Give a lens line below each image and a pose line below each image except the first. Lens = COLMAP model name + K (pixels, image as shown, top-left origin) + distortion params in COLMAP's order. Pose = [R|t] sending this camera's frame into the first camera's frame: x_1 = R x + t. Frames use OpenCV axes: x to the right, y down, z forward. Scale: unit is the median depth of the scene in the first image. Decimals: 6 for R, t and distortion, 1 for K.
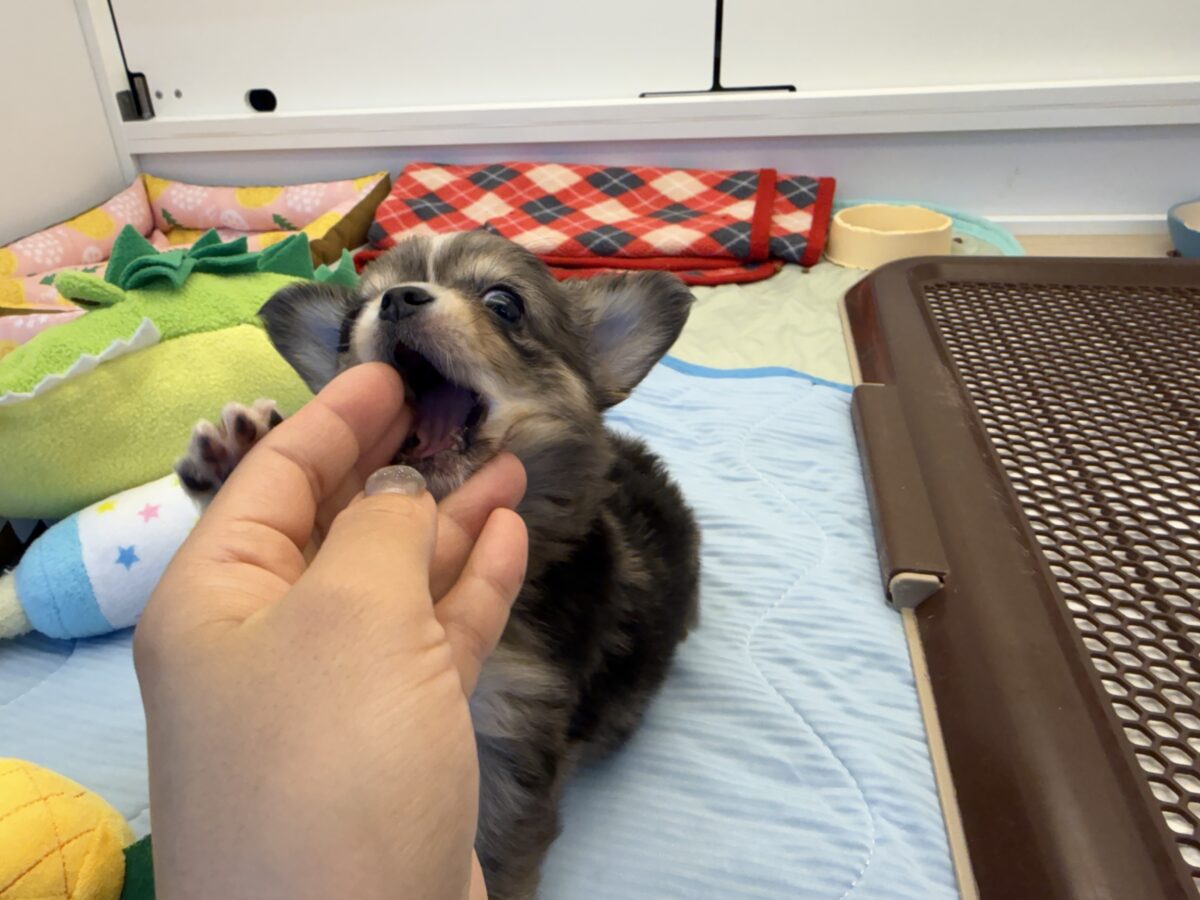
lens RADIAL K [[848.3, 0, 514.4], [0, 848.3, 458.9], [0, 0, 1]] dist [-0.010183, 0.019792]
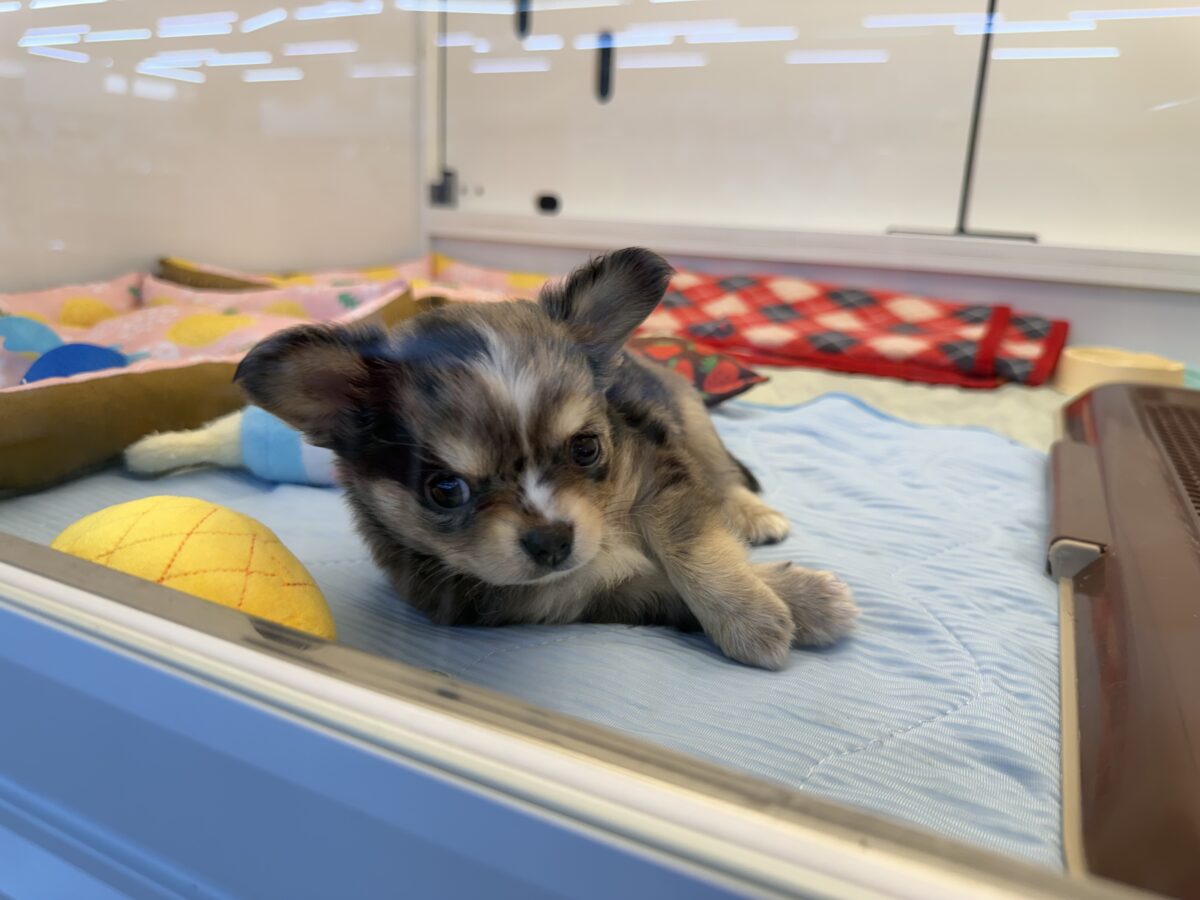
lens RADIAL K [[869.7, 0, 597.8], [0, 869.7, 432.0], [0, 0, 1]] dist [-0.003383, -0.096972]
pose [[0.968441, 0.162493, -0.188993, 0.064786], [-0.206555, 0.947600, -0.243701, 0.229258], [0.139490, 0.275047, 0.951258, -0.035414]]
